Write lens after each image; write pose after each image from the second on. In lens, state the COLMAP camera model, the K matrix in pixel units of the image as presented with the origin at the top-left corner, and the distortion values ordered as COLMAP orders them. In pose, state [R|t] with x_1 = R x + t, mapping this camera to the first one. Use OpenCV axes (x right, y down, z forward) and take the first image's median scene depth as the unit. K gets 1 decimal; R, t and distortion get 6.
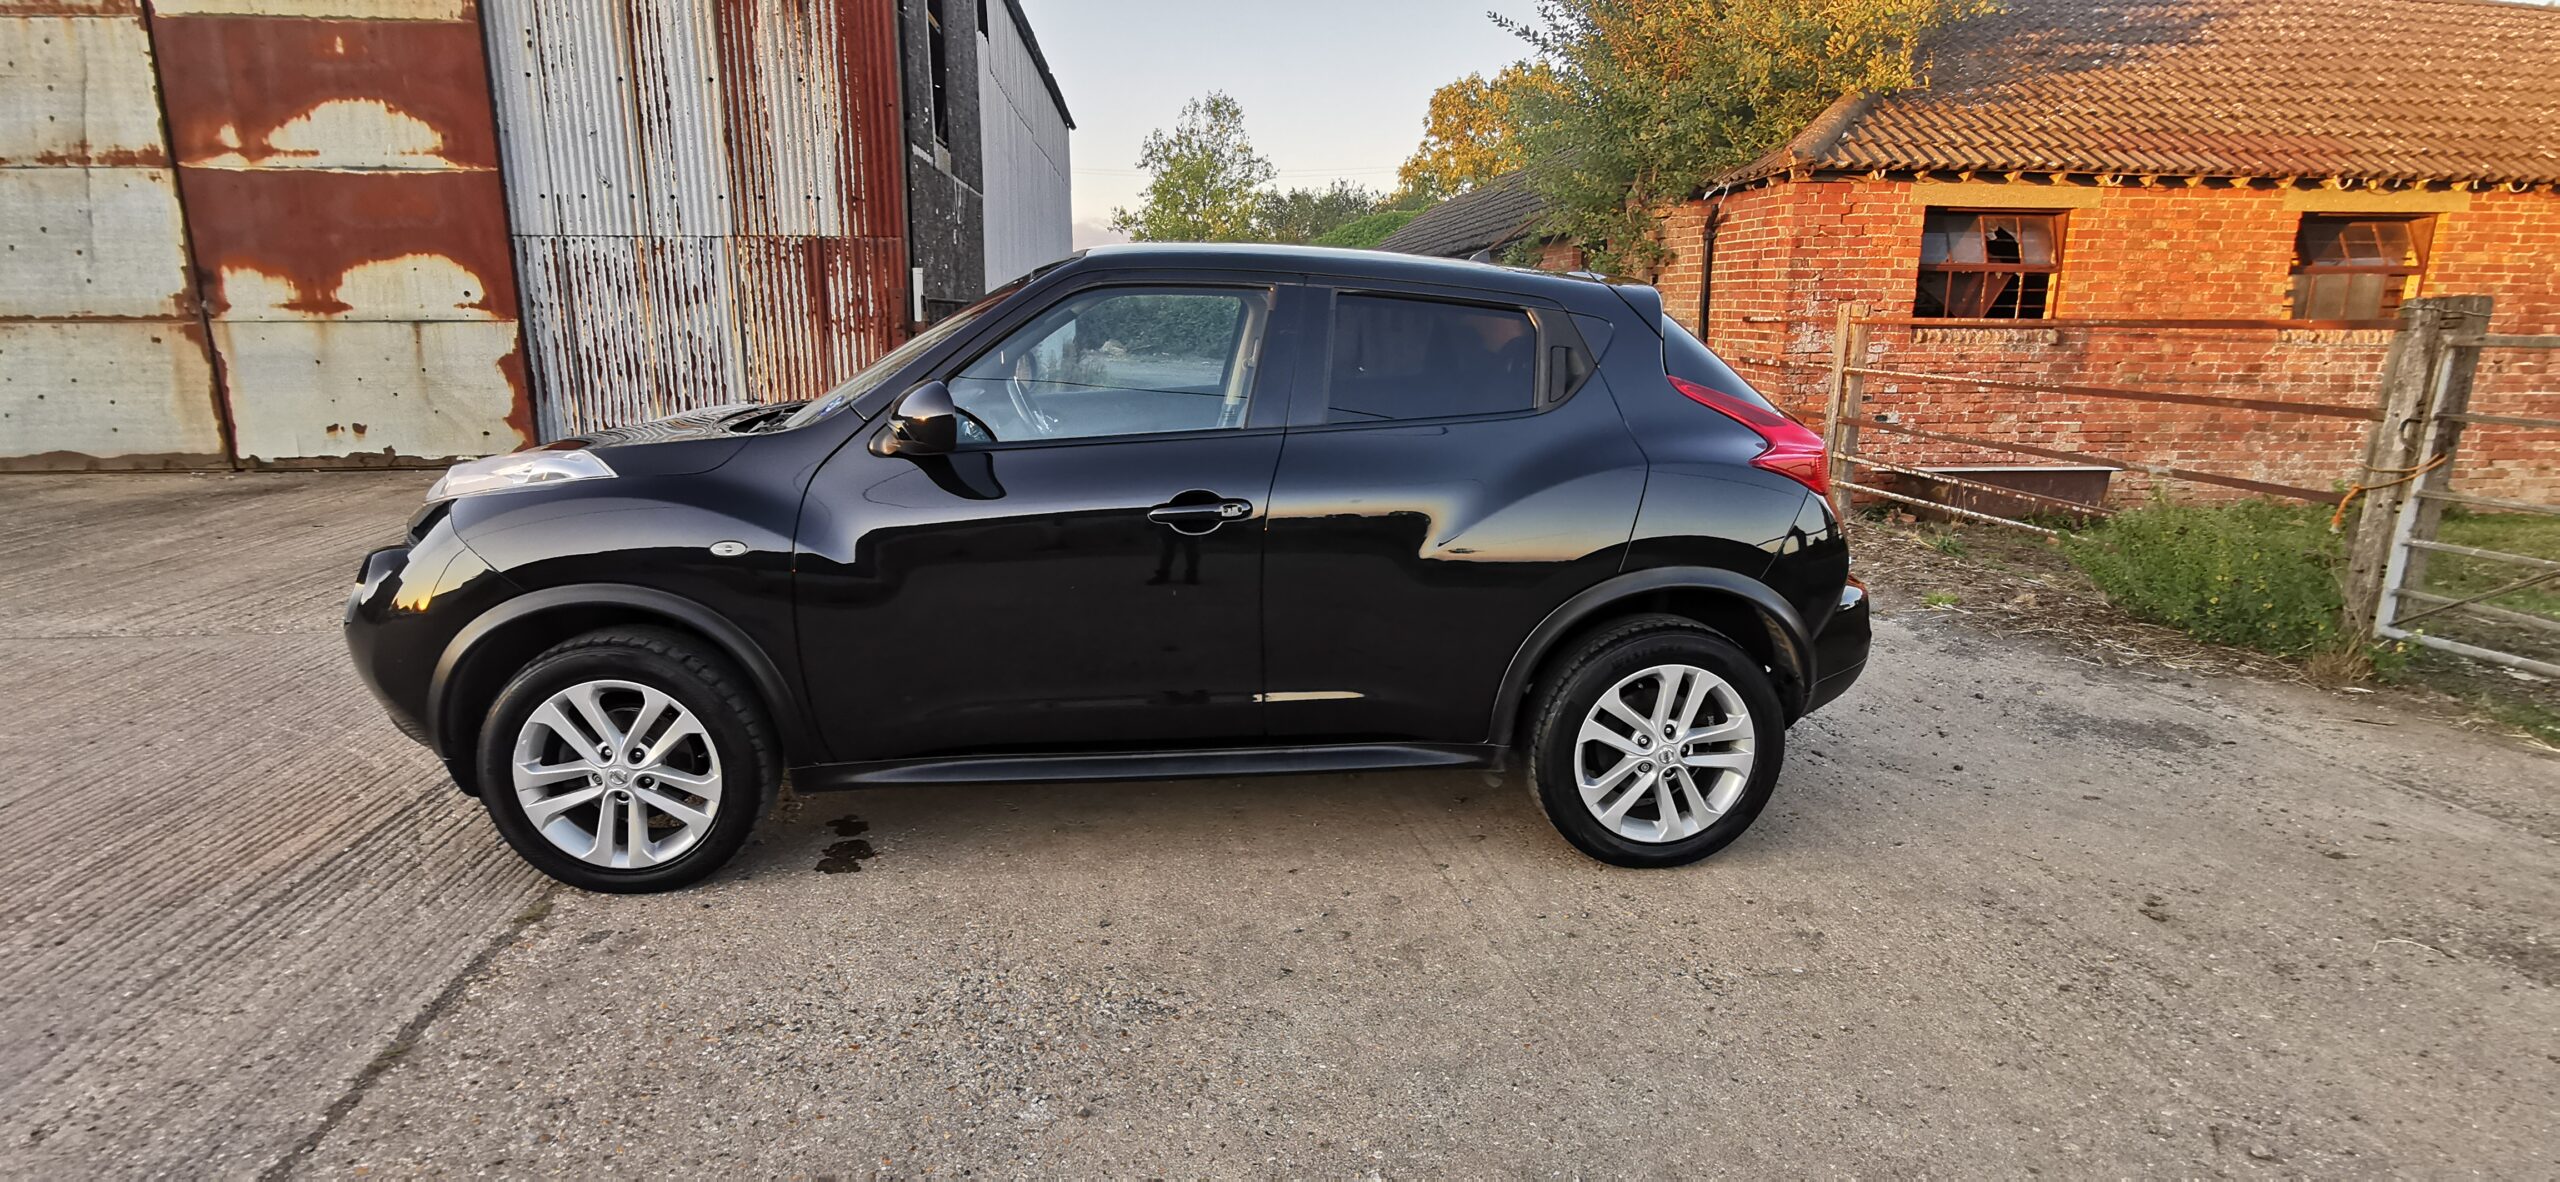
lens RADIAL K [[1254.1, 0, 1280.0], [0, 1254.1, 591.0], [0, 0, 1]] dist [-0.051636, 0.052486]
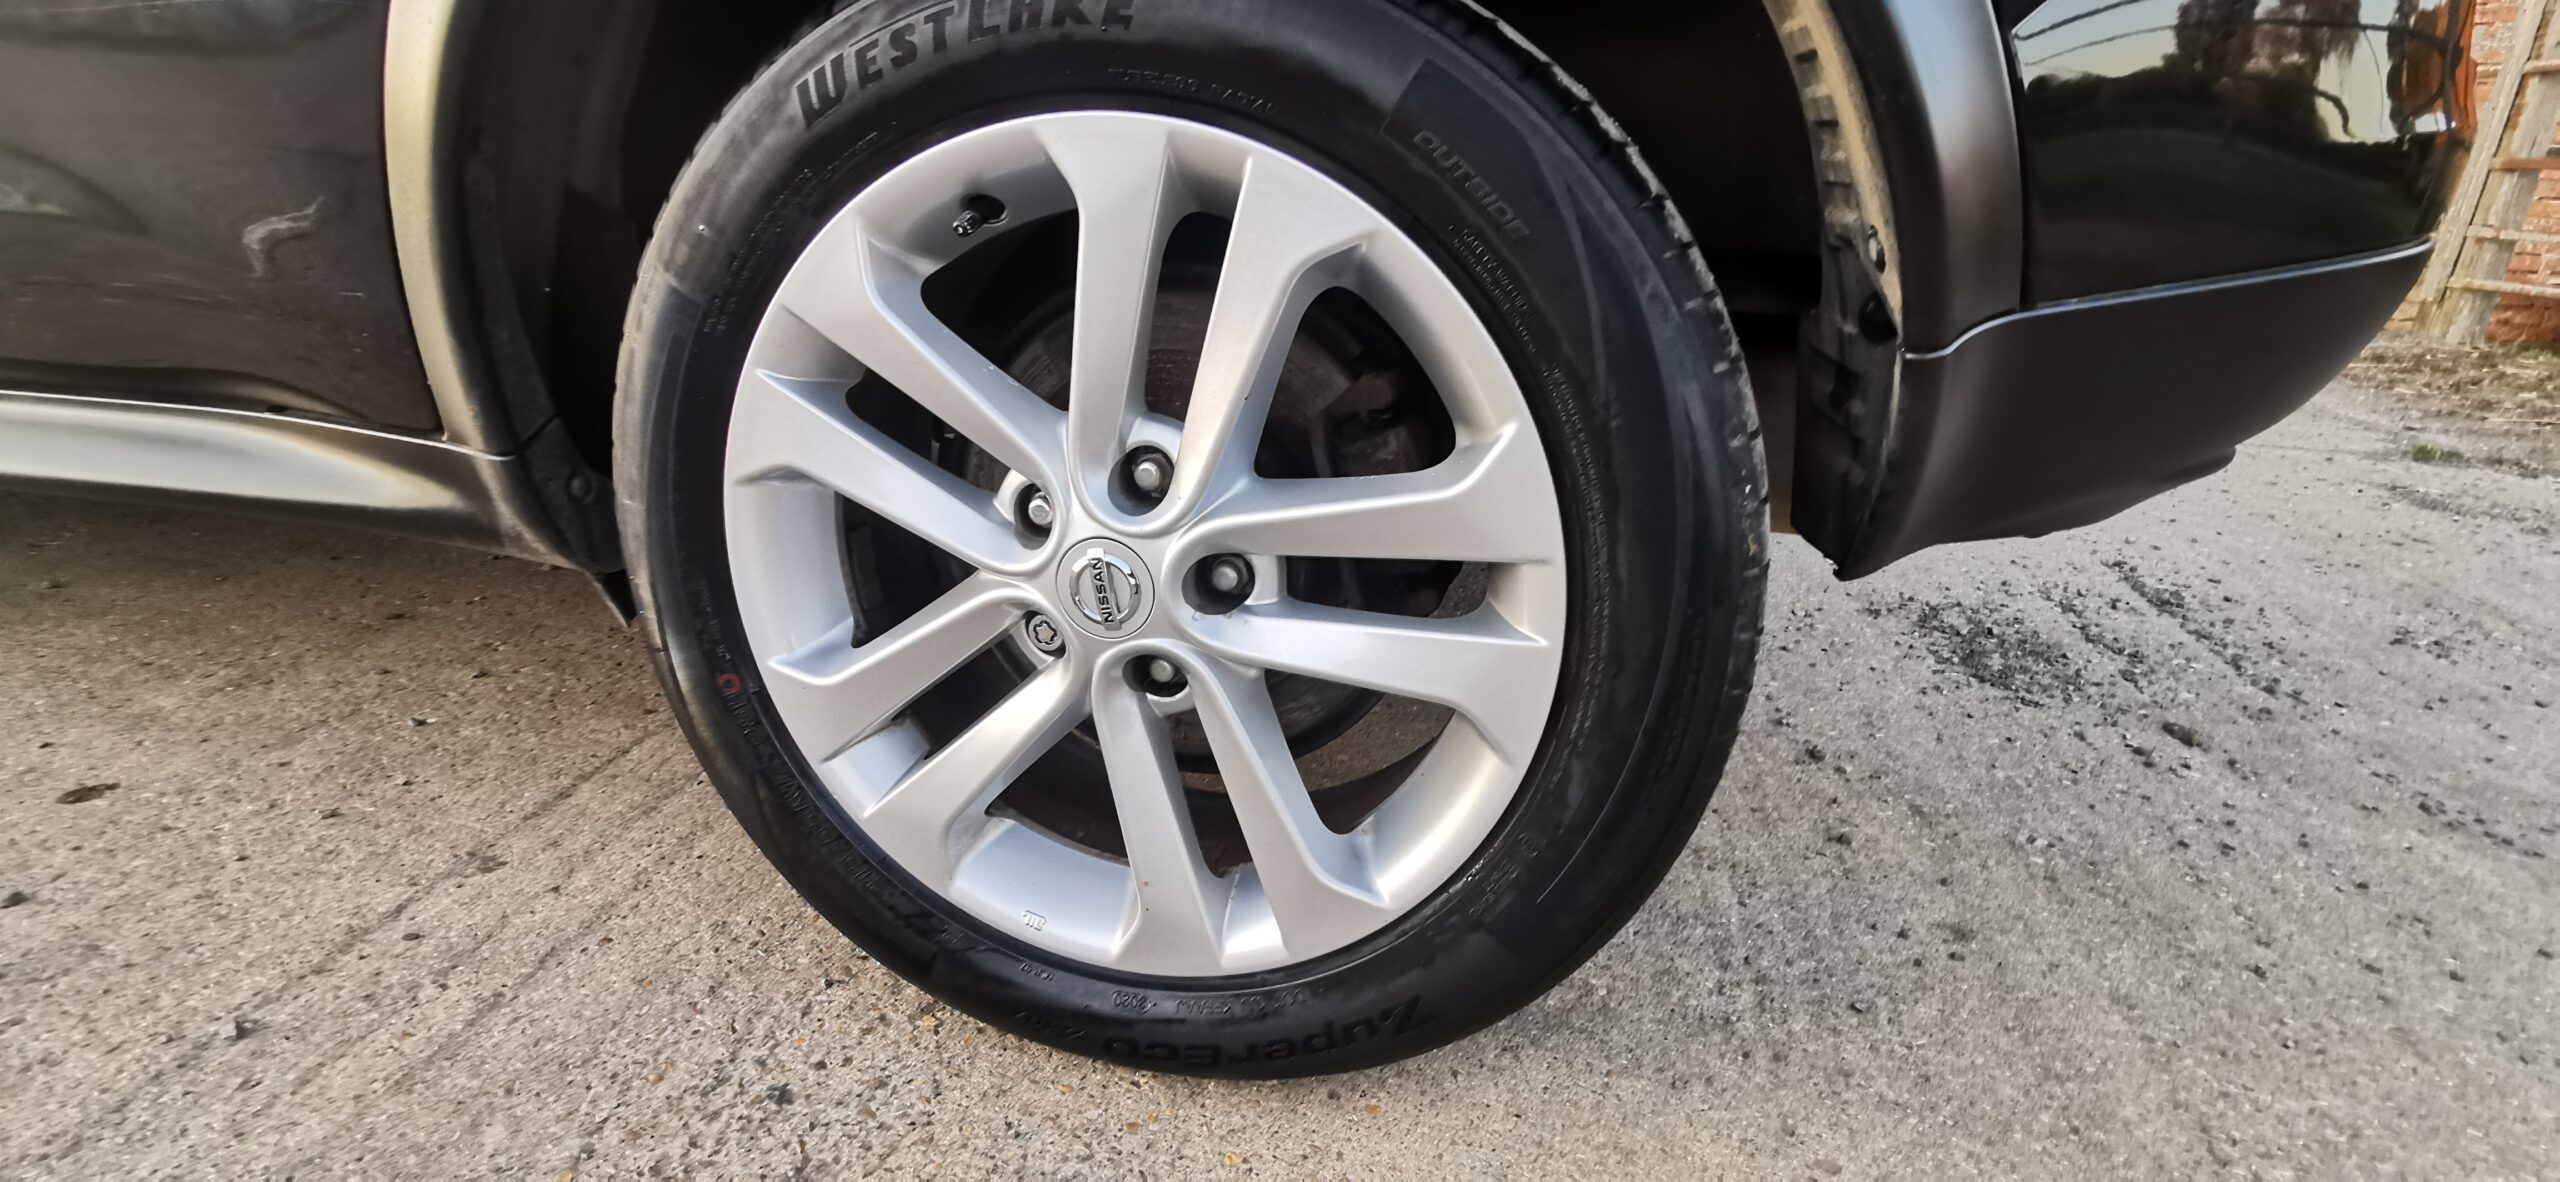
lens RADIAL K [[1218.9, 0, 1280.0], [0, 1218.9, 591.0], [0, 0, 1]] dist [0.003896, 0.001087]
pose [[0.936462, 0.130617, -0.325542, 0.400946], [-0.100513, 0.989088, 0.107712, 0.106909], [0.336058, -0.068147, 0.939372, 0.808611]]
